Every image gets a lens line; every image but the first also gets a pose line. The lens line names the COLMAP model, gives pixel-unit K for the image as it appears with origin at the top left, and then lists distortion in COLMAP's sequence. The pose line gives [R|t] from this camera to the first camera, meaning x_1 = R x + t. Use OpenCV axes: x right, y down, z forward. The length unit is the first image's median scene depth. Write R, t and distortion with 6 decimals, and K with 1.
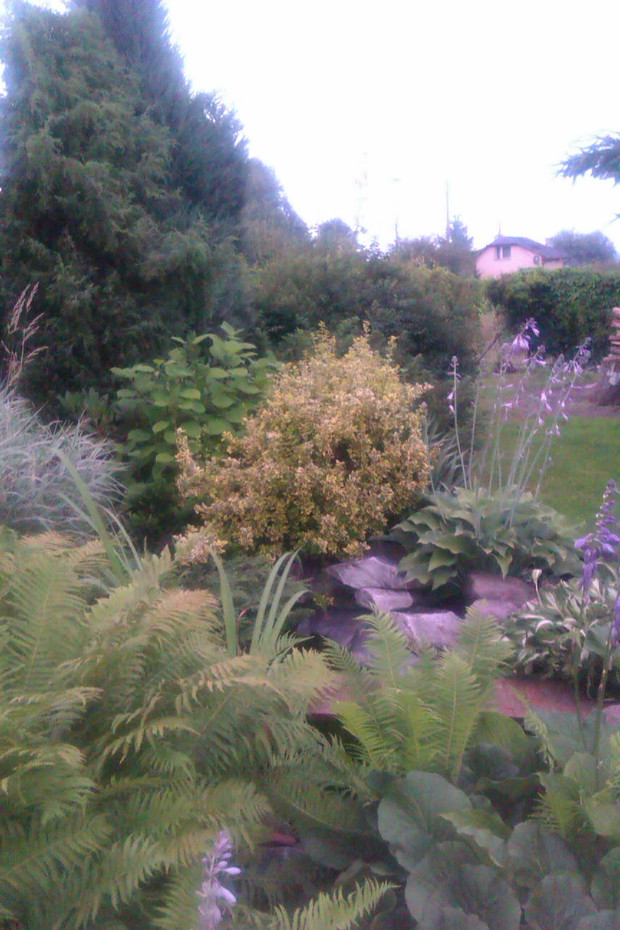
lens RADIAL K [[910.1, 0, 312.6], [0, 910.1, 467.5], [0, 0, 1]] dist [0.098100, -0.334374]
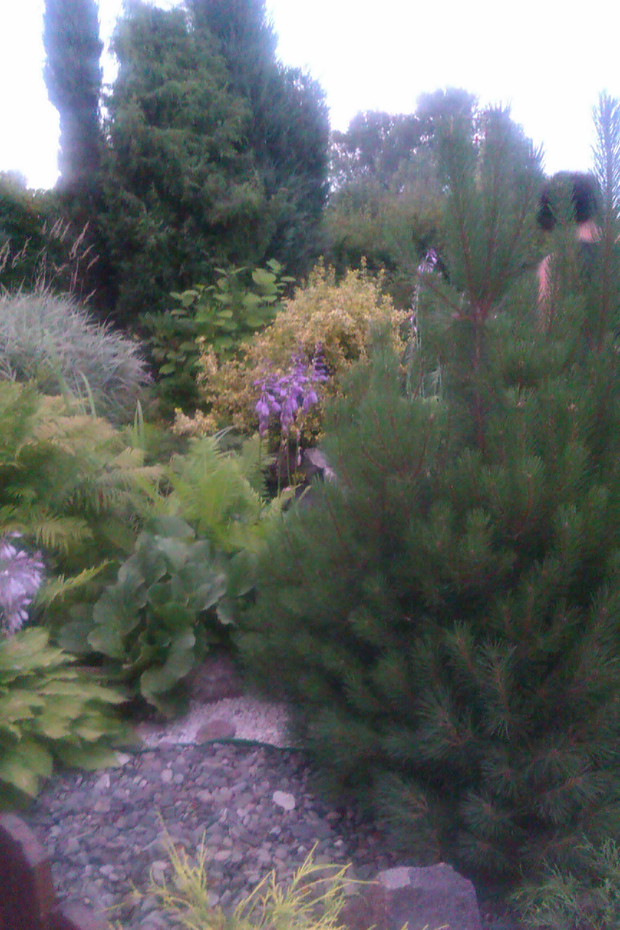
lens RADIAL K [[910.1, 0, 312.6], [0, 910.1, 467.5], [0, 0, 1]] dist [0.098100, -0.334374]
pose [[0.964412, 0.068511, -0.255374, 0.293042], [-0.058273, 0.997172, 0.047450, 0.059233], [0.257902, -0.030880, 0.965677, -0.182516]]
